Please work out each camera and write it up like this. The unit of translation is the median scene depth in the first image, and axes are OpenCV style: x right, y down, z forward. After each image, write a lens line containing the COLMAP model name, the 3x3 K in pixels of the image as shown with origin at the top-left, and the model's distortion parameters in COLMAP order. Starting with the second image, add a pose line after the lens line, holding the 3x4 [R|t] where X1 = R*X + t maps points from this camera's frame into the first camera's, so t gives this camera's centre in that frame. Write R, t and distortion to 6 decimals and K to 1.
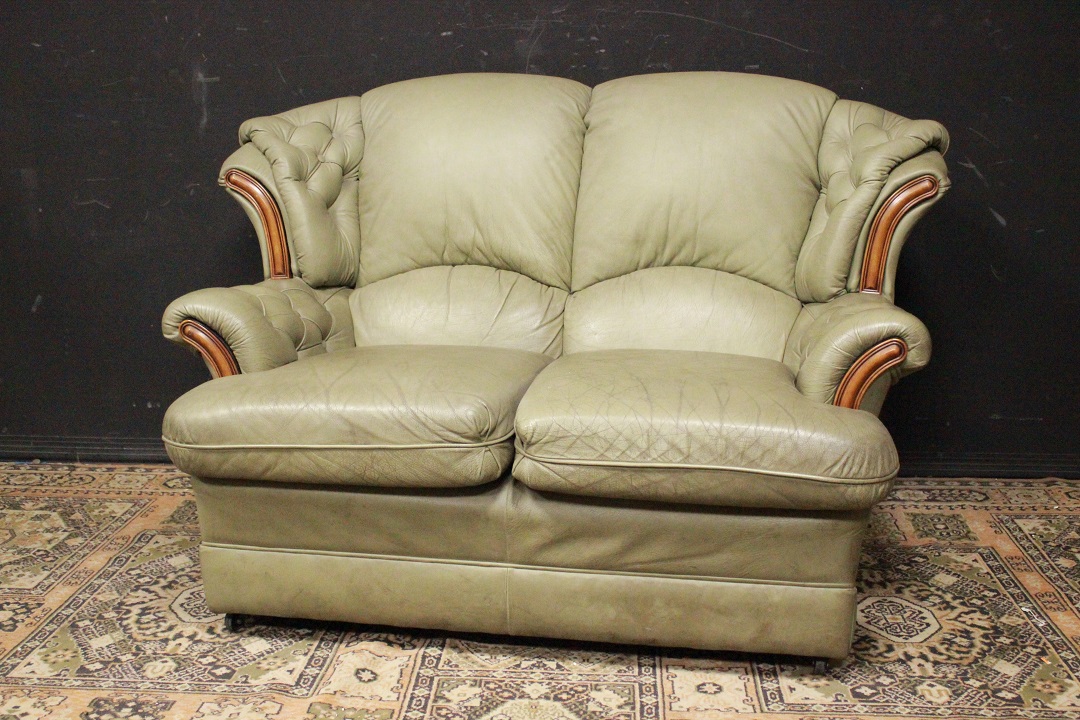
lens RADIAL K [[1194.1, 0, 540.0], [0, 1194.1, 360.0], [0, 0, 1]] dist [-0.085528, 0.025652]
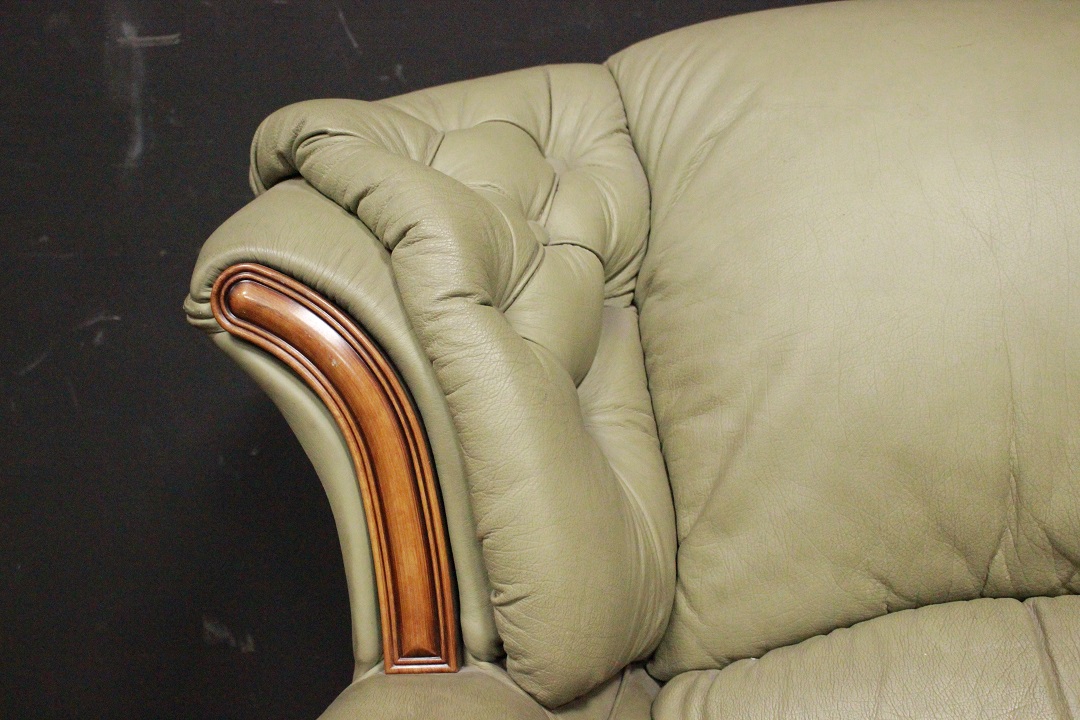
lens RADIAL K [[1194.1, 0, 540.0], [0, 1194.1, 360.0], [0, 0, 1]] dist [-0.085528, 0.025652]
pose [[0.998107, -0.006606, 0.061152, -0.223688], [0.013061, 0.994306, -0.105761, -0.117793], [-0.060105, 0.106360, 0.992509, 0.783676]]
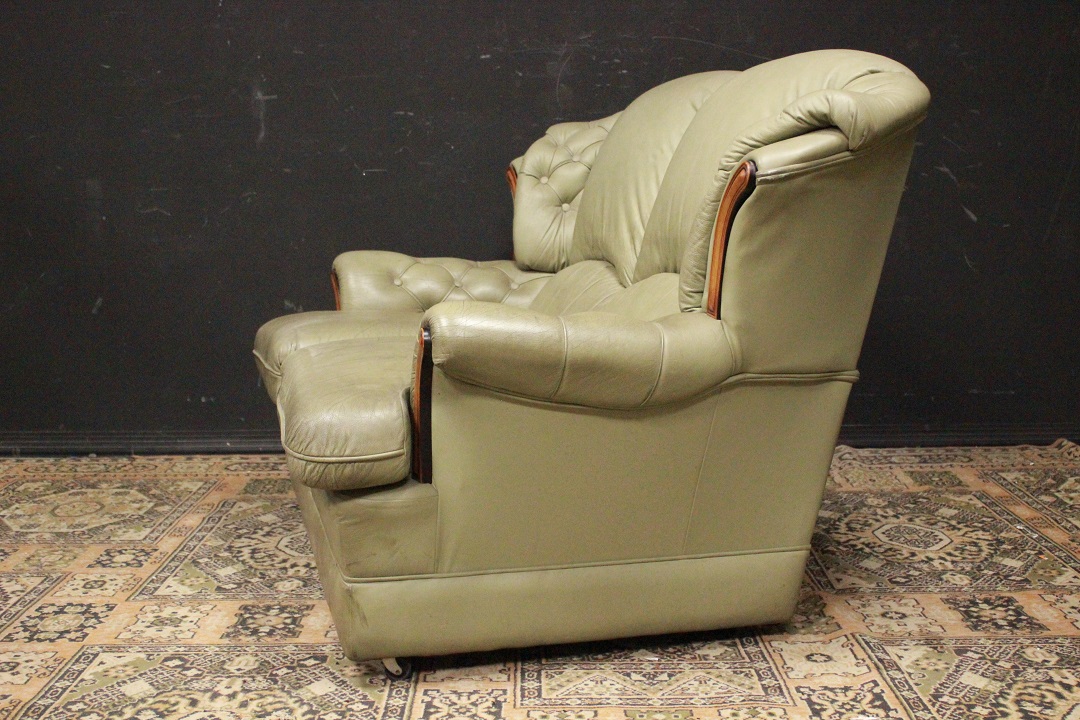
lens RADIAL K [[1239.4, 0, 540.0], [0, 1239.4, 360.0], [0, 0, 1]] dist [-0.085938, -0.008417]
pose [[0.997466, -0.015214, 0.069494, -0.136358], [0.019790, 0.997648, -0.065633, 0.108203], [-0.068332, 0.066842, 0.995421, -0.178573]]
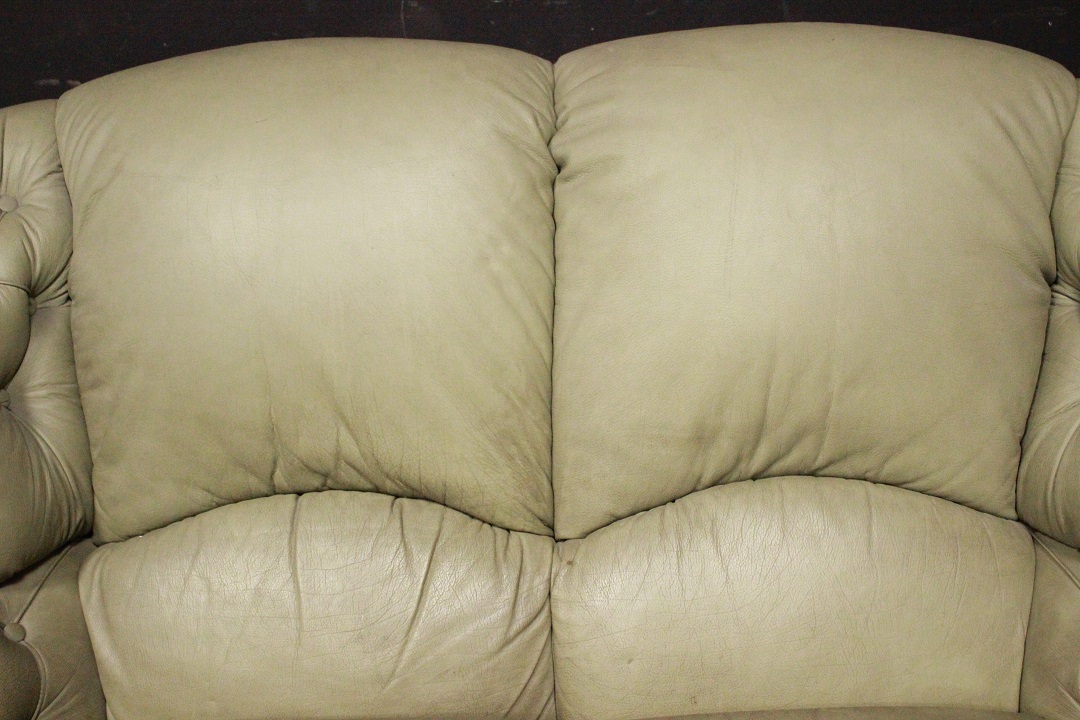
lens RADIAL K [[1194.1, 0, 540.0], [0, 1194.1, 360.0], [0, 0, 1]] dist [-0.085528, 0.025652]
pose [[0.987632, -0.089283, 0.128886, -0.037374], [0.064045, 0.980052, 0.188141, -0.230726], [-0.143113, -0.177560, 0.973648, 0.593837]]
